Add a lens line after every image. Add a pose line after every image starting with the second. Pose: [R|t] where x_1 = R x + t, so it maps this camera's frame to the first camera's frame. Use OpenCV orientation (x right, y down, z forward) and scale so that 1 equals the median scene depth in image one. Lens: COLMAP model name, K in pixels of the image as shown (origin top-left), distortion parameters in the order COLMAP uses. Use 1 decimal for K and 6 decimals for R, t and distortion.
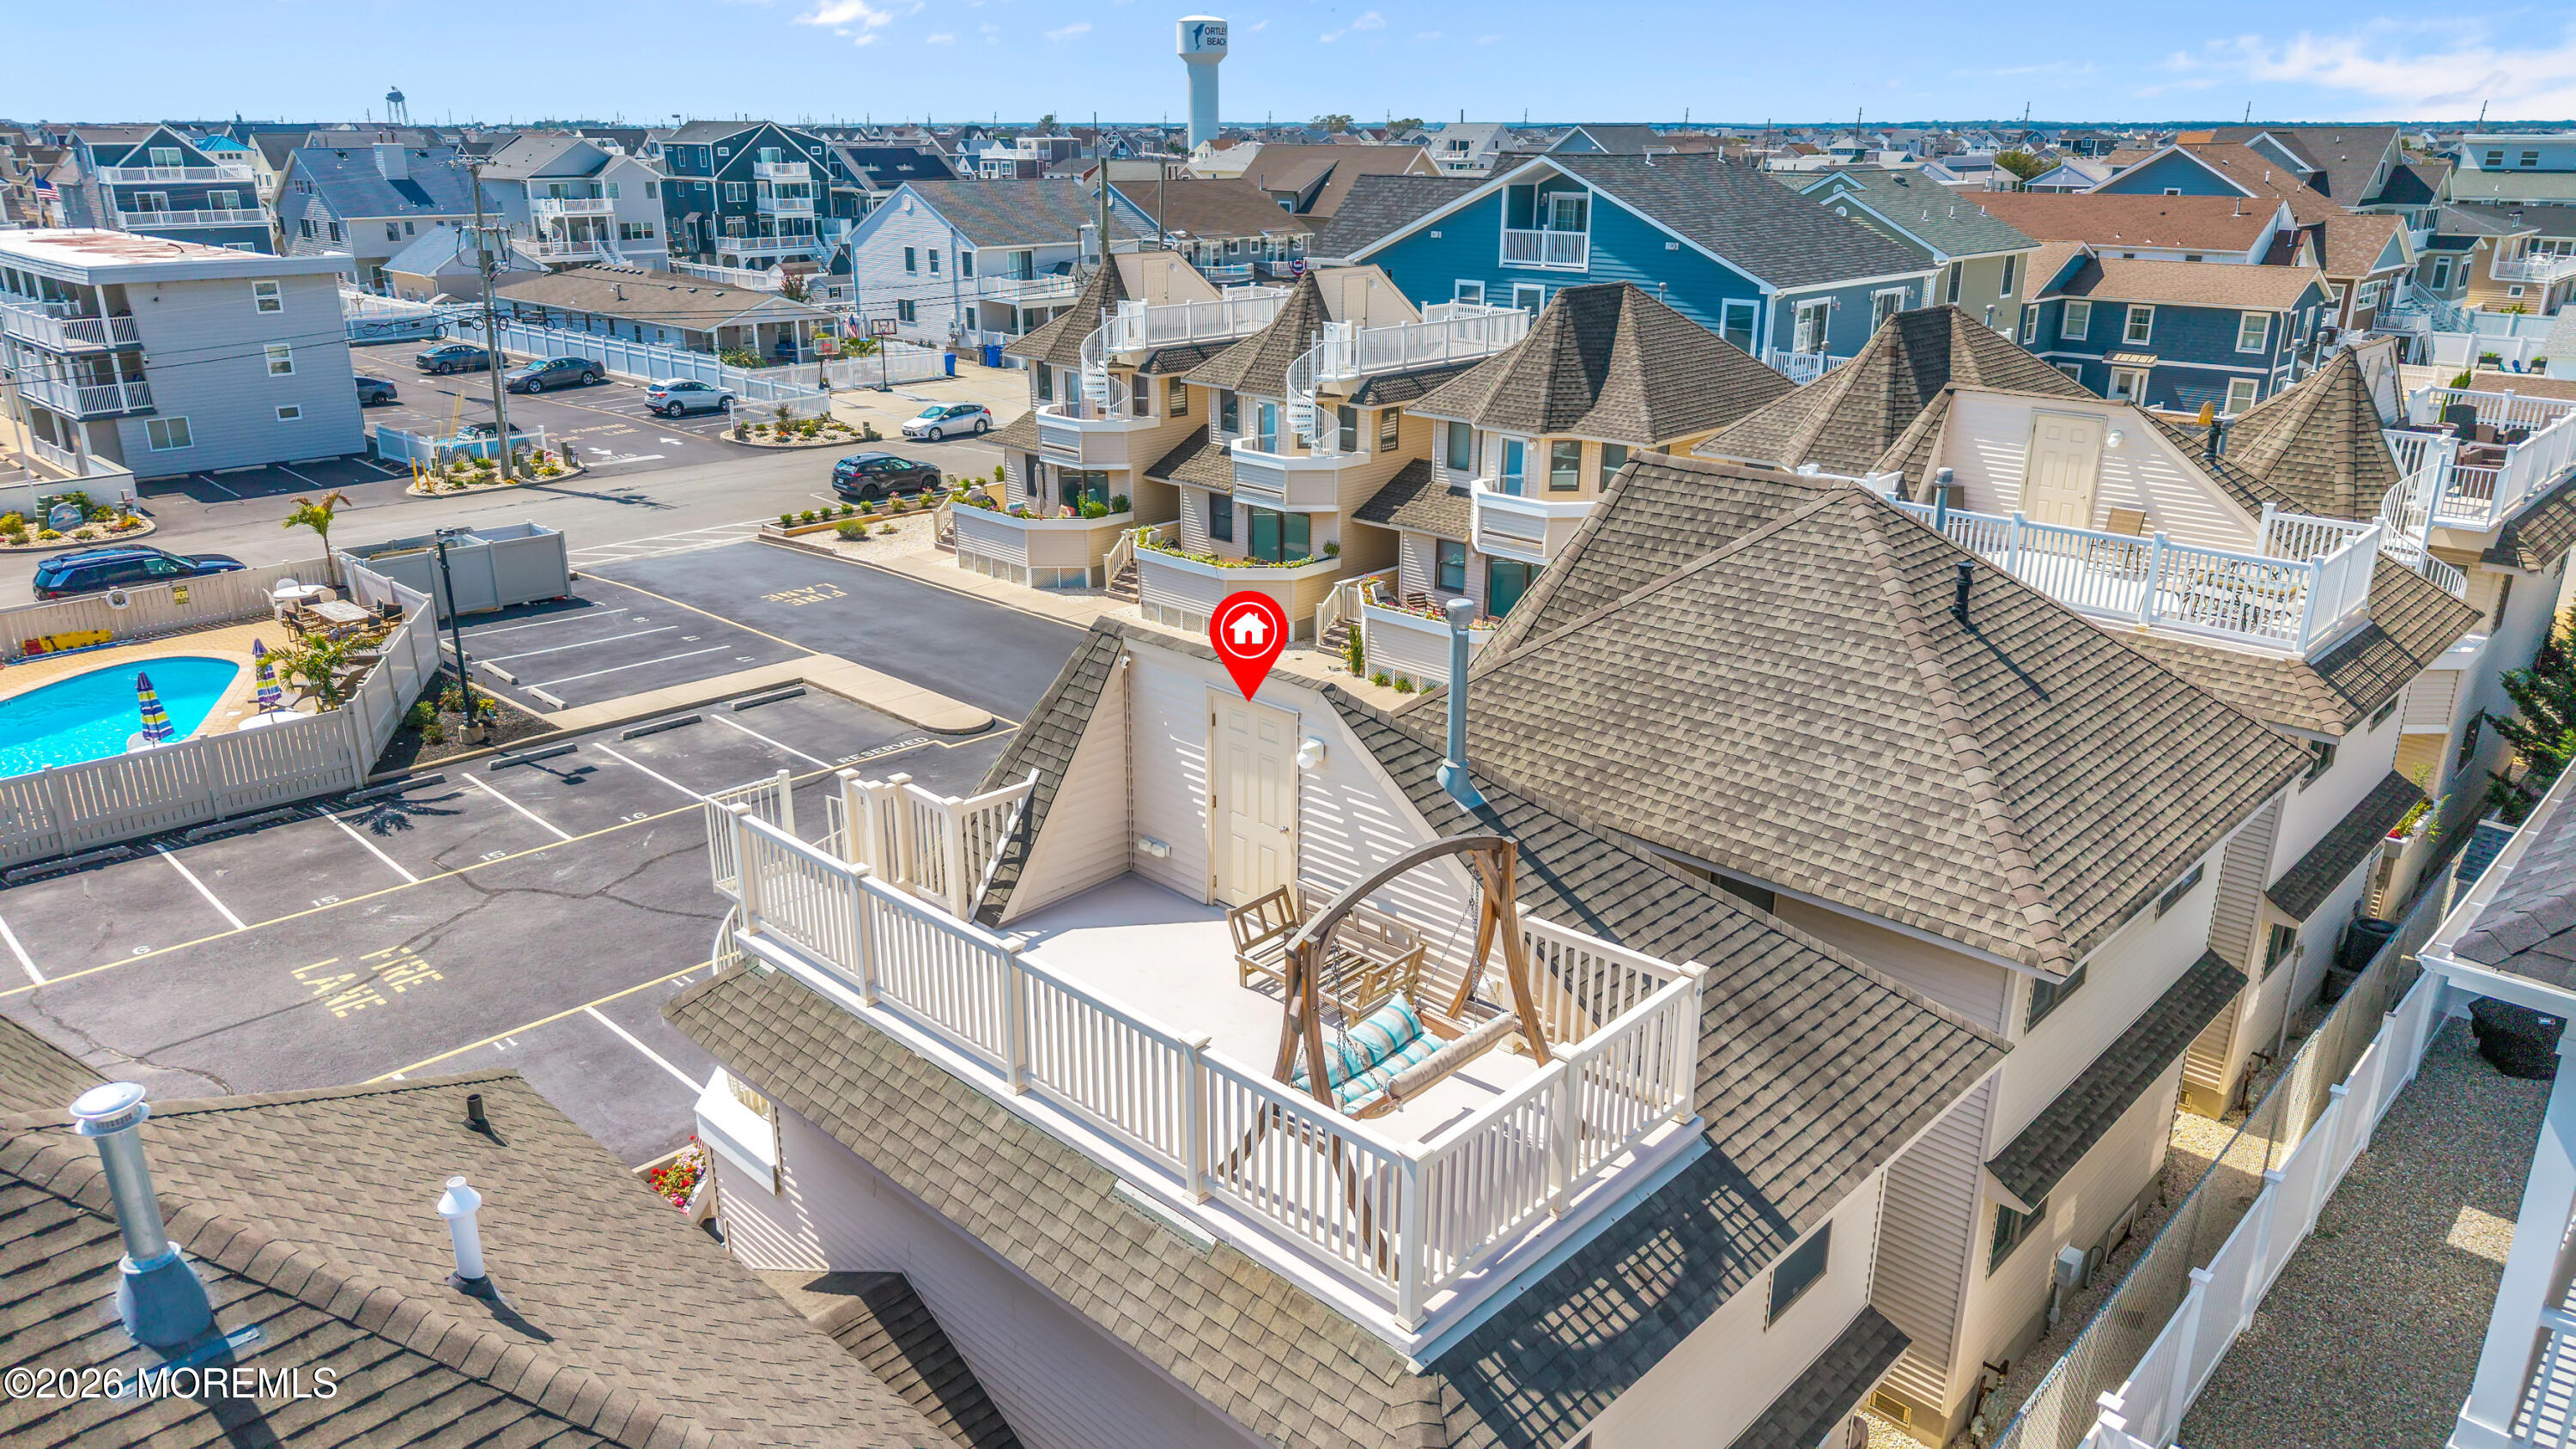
lens RADIAL K [[1727.5, 0, 1283.1], [0, 1727.5, 603.2], [0, 0, 1]] dist [0.078738, -0.110279]
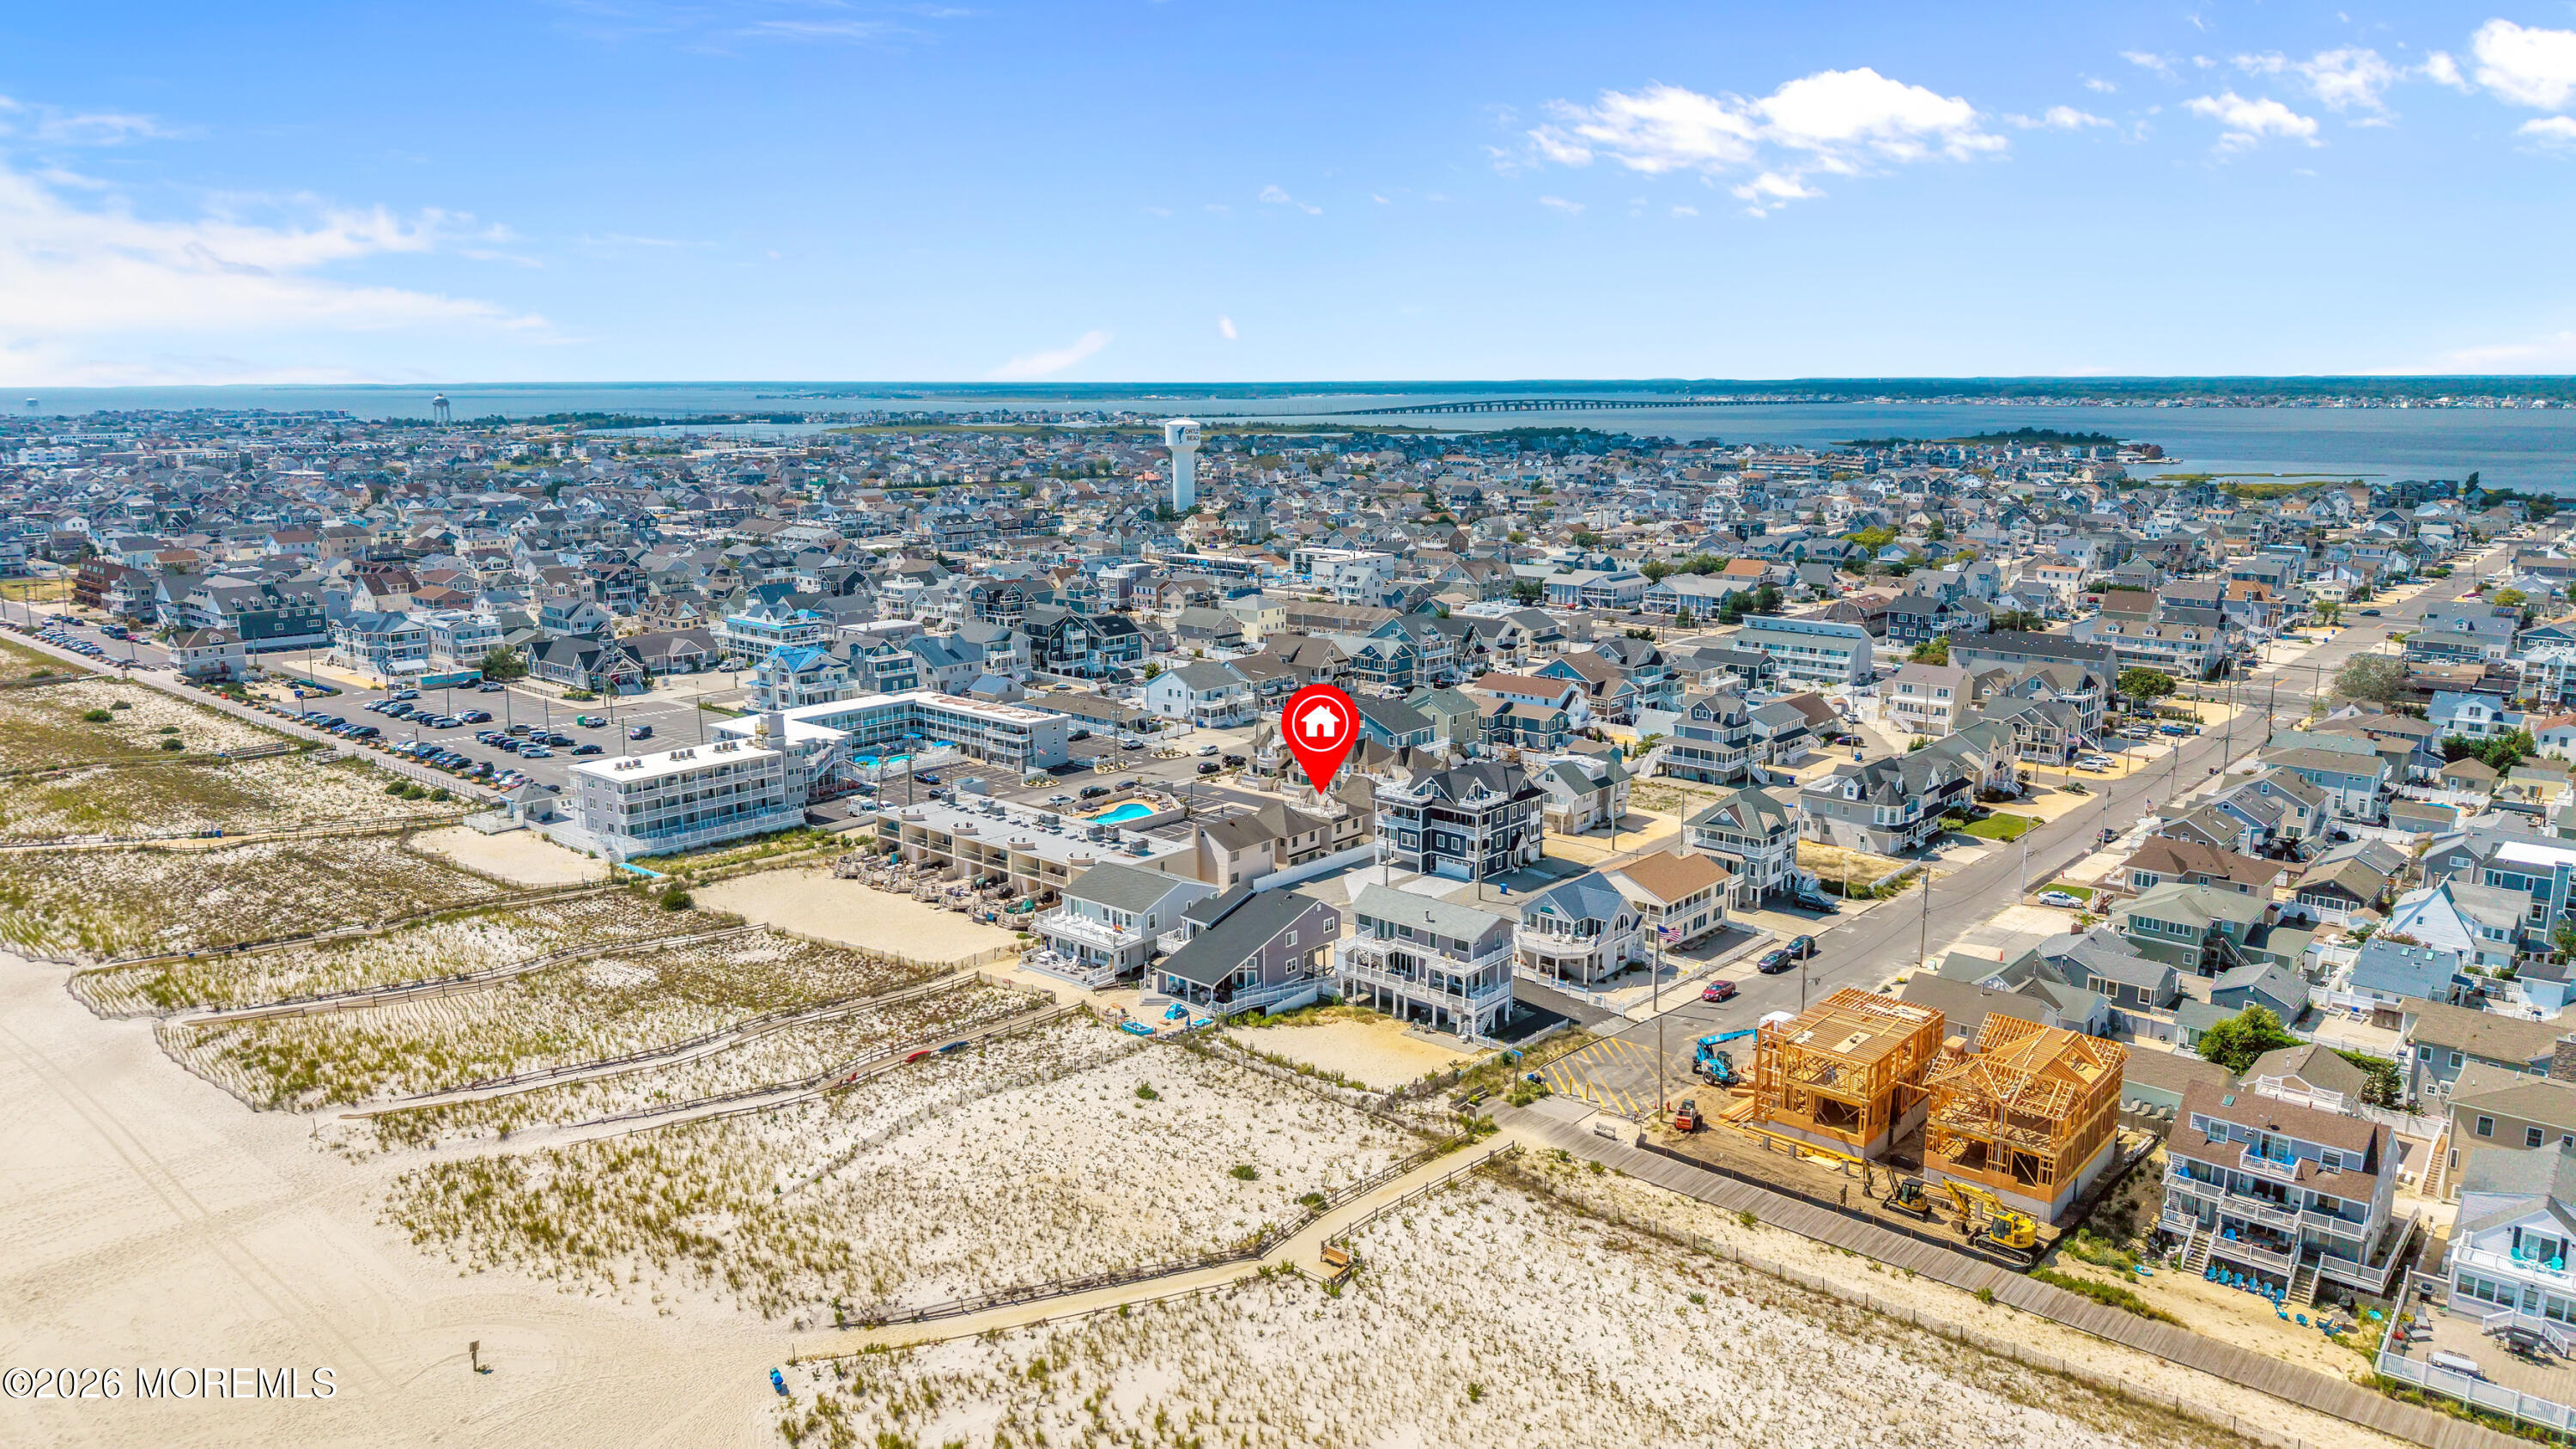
lens RADIAL K [[1727.5, 0, 1283.1], [0, 1727.5, 603.2], [0, 0, 1]] dist [0.078738, -0.110279]
pose [[0.999545, -0.009965, 0.028485, -0.066627], [0.013957, 0.989538, -0.143597, 0.060899], [-0.026756, 0.143929, 0.989226, -1.416057]]
